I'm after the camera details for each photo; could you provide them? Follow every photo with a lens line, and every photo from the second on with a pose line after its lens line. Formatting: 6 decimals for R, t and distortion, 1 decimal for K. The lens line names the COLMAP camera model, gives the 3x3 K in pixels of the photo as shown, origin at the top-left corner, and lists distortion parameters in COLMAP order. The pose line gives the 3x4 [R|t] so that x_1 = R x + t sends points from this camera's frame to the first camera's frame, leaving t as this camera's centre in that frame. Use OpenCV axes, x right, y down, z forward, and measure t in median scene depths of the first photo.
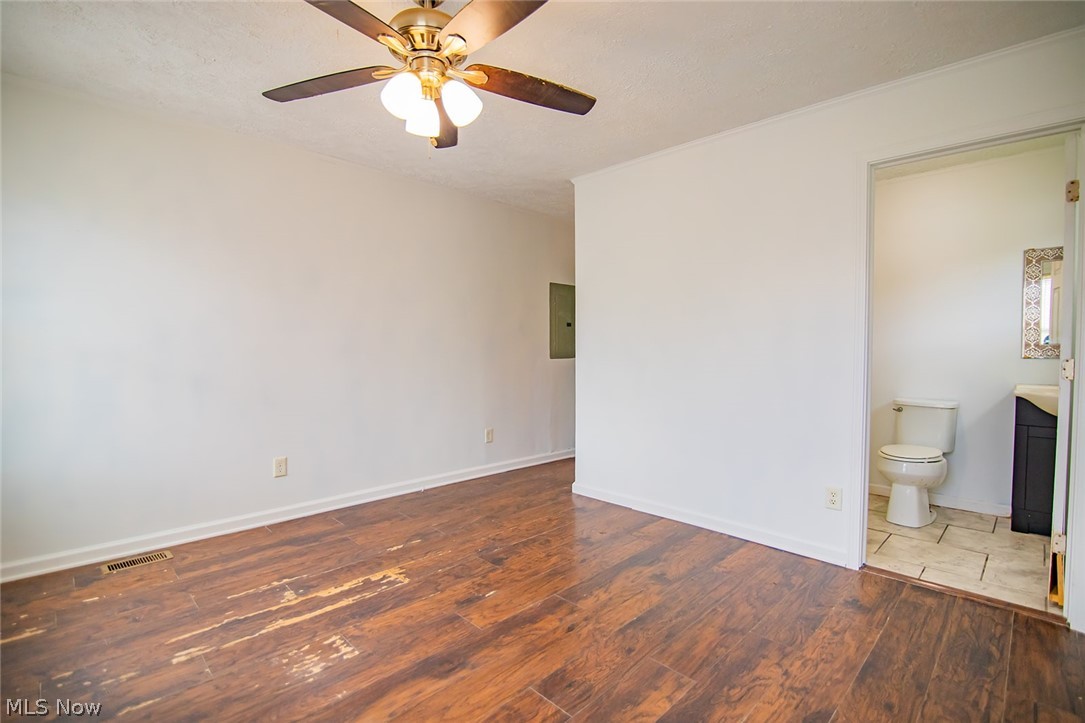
lens RADIAL K [[494.8, 0, 544.1], [0, 494.8, 362.9], [0, 0, 1]] dist [-0.018887, 0.001544]
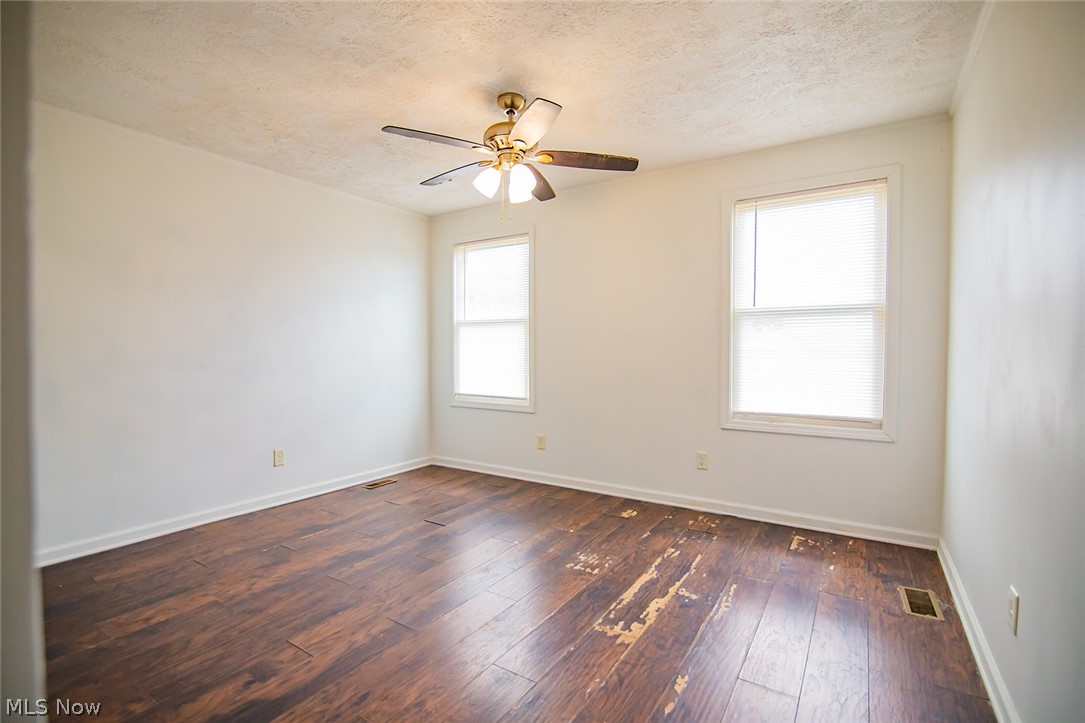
lens RADIAL K [[443.9, 0, 543.3], [0, 443.9, 370.5], [0, 0, 1]] dist [-0.013647, 0.000154]
pose [[-0.973030, 0.008043, -0.230538, -0.018128], [-0.009518, 0.997141, 0.074963, -0.051244], [0.230482, 0.075135, -0.970172, 1.645880]]
